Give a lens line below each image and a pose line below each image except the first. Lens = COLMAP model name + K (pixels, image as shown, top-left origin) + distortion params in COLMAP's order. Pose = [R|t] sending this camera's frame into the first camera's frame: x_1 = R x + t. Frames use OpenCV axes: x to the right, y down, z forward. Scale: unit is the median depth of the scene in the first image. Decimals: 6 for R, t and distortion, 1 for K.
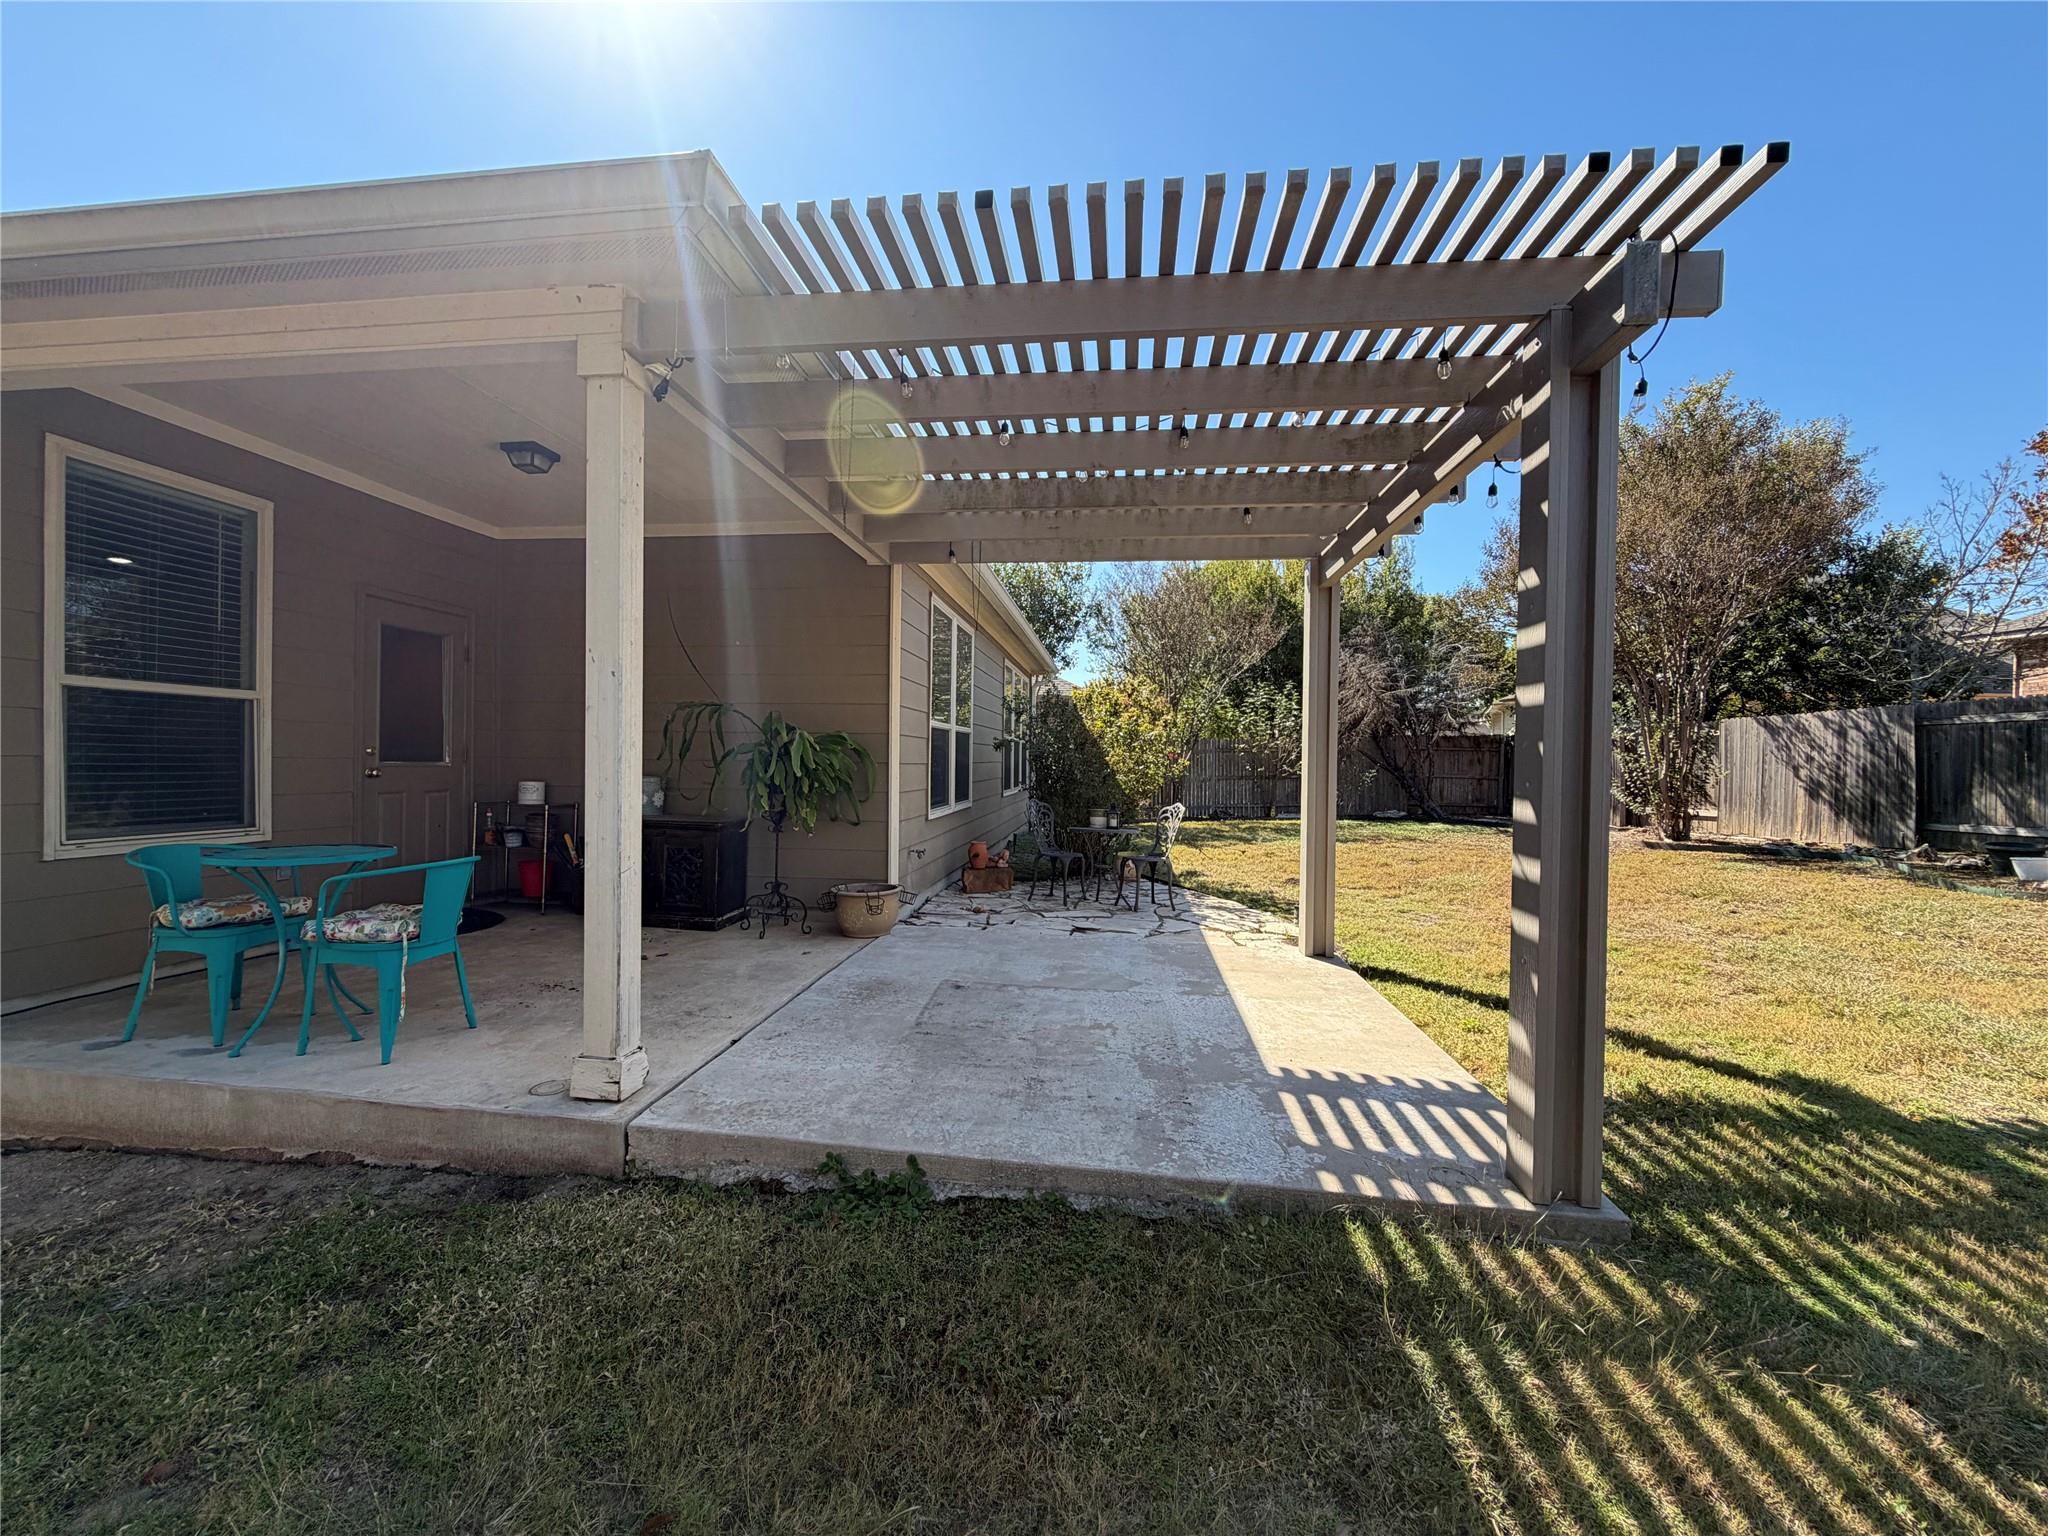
lens RADIAL K [[818.9, 0, 1025.9], [0, 818.9, 764.3], [0, 0, 1]] dist [-0.000045, 0.000117]
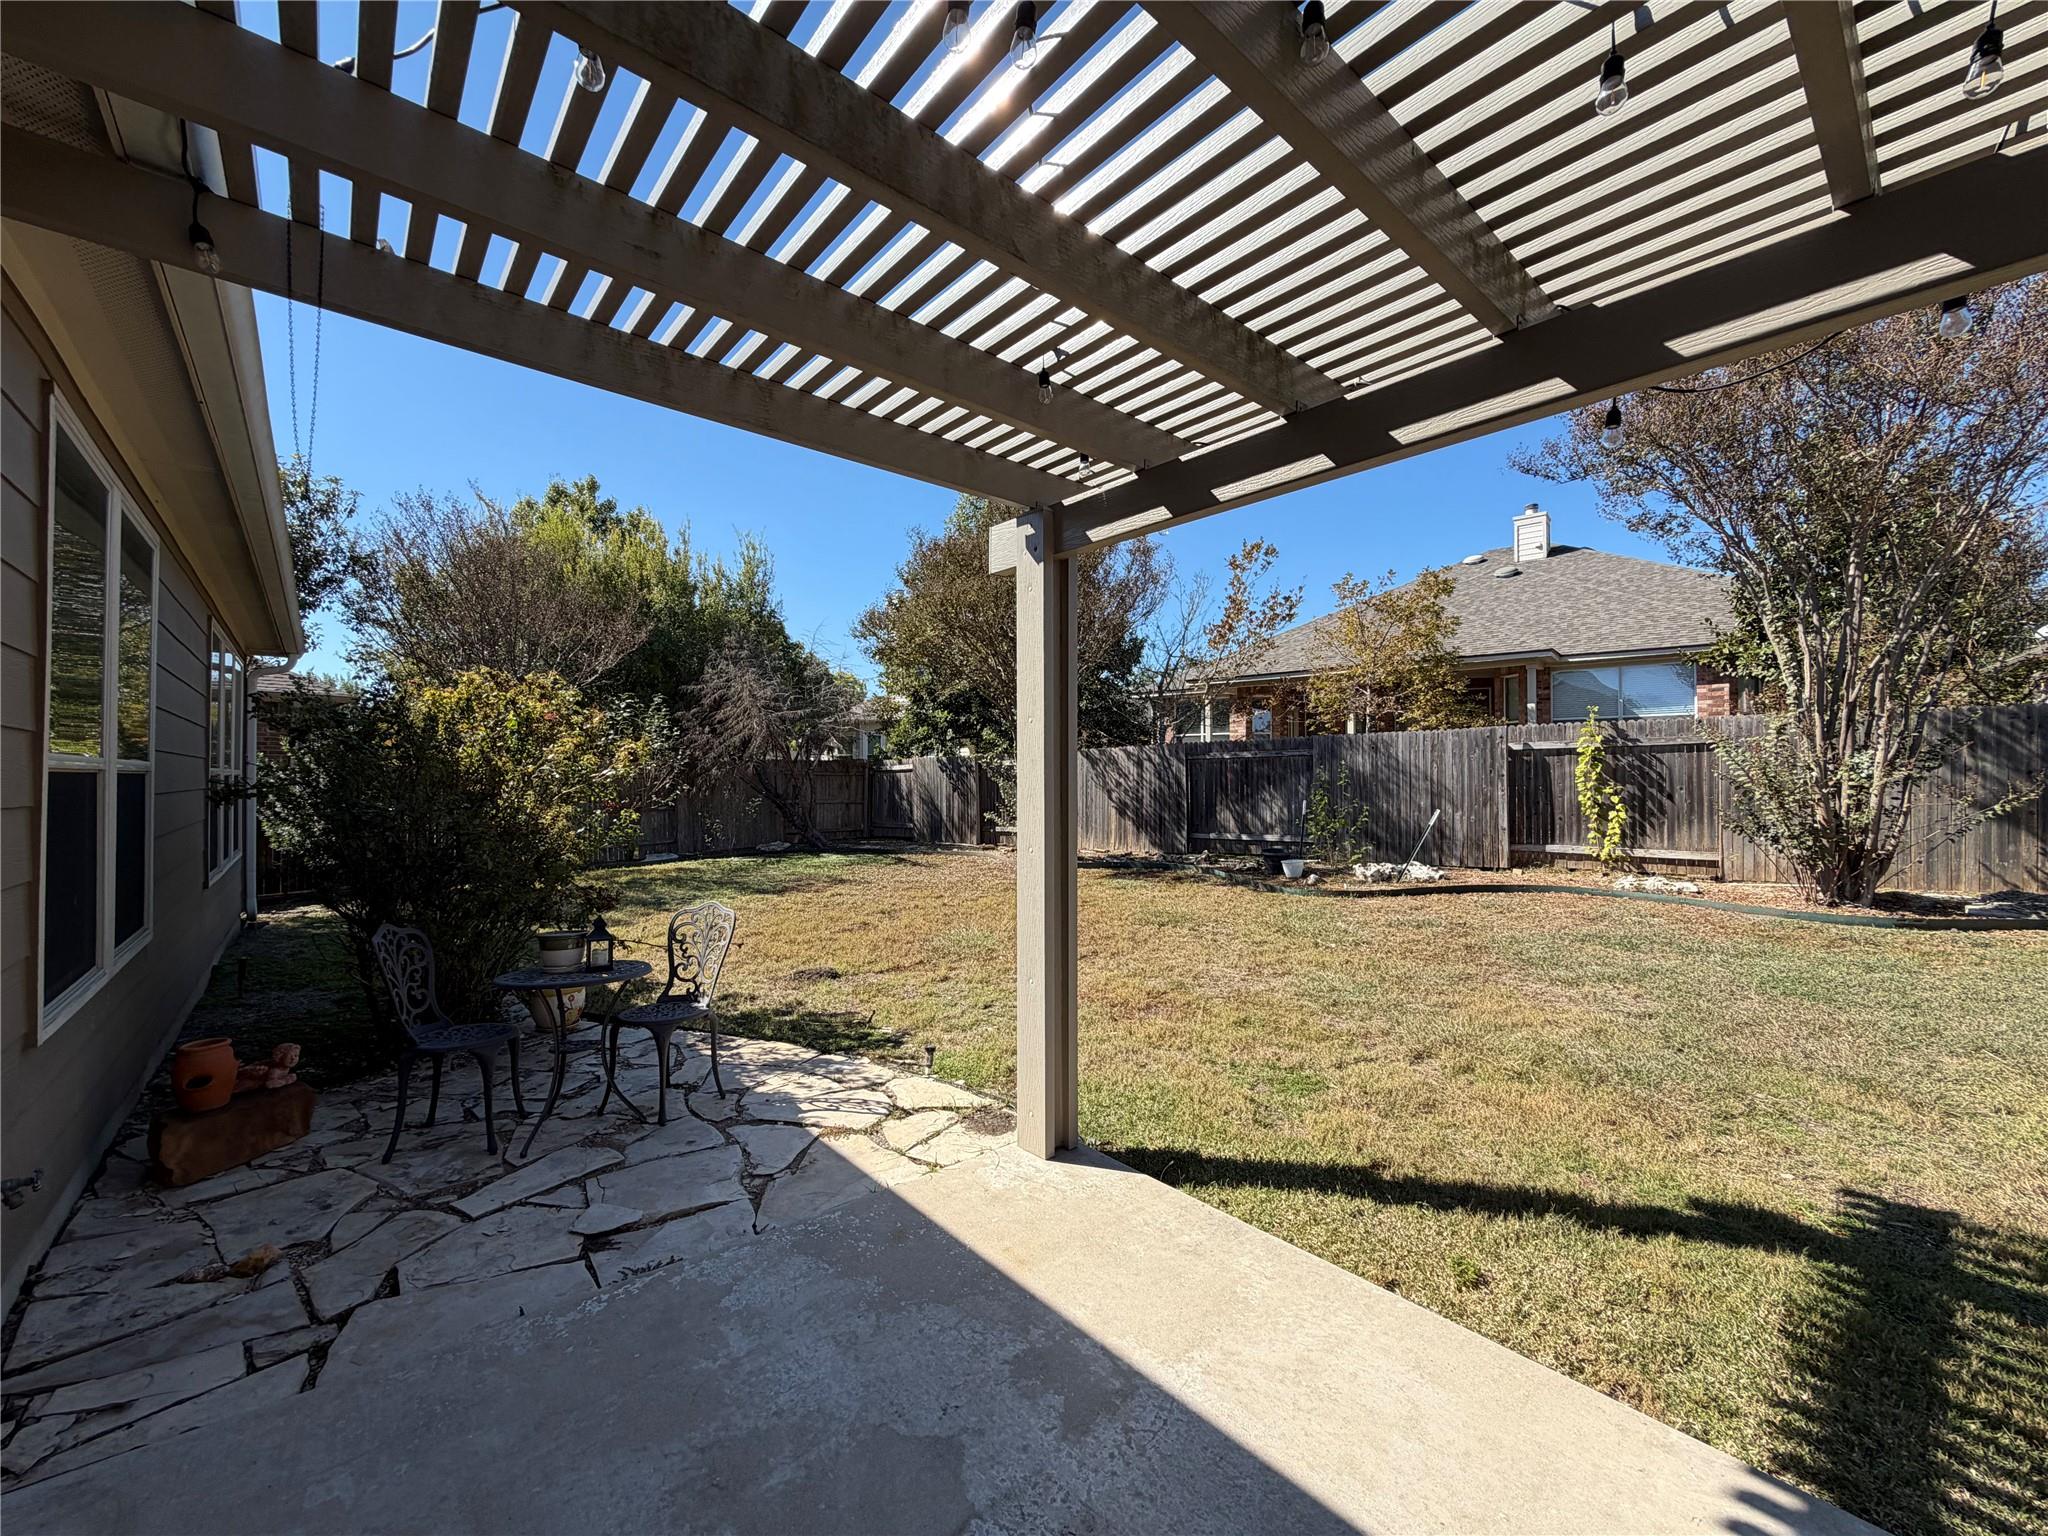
lens RADIAL K [[818.9, 0, 1019.7], [0, 818.9, 761.5], [0, 0, 1]] dist [-0.000045, 0.000117]
pose [[0.682221, 0.003663, 0.731137, -0.055455], [0.012788, 0.999775, -0.016942, -0.024100], [-0.731034, 0.020908, 0.682020, 0.289451]]
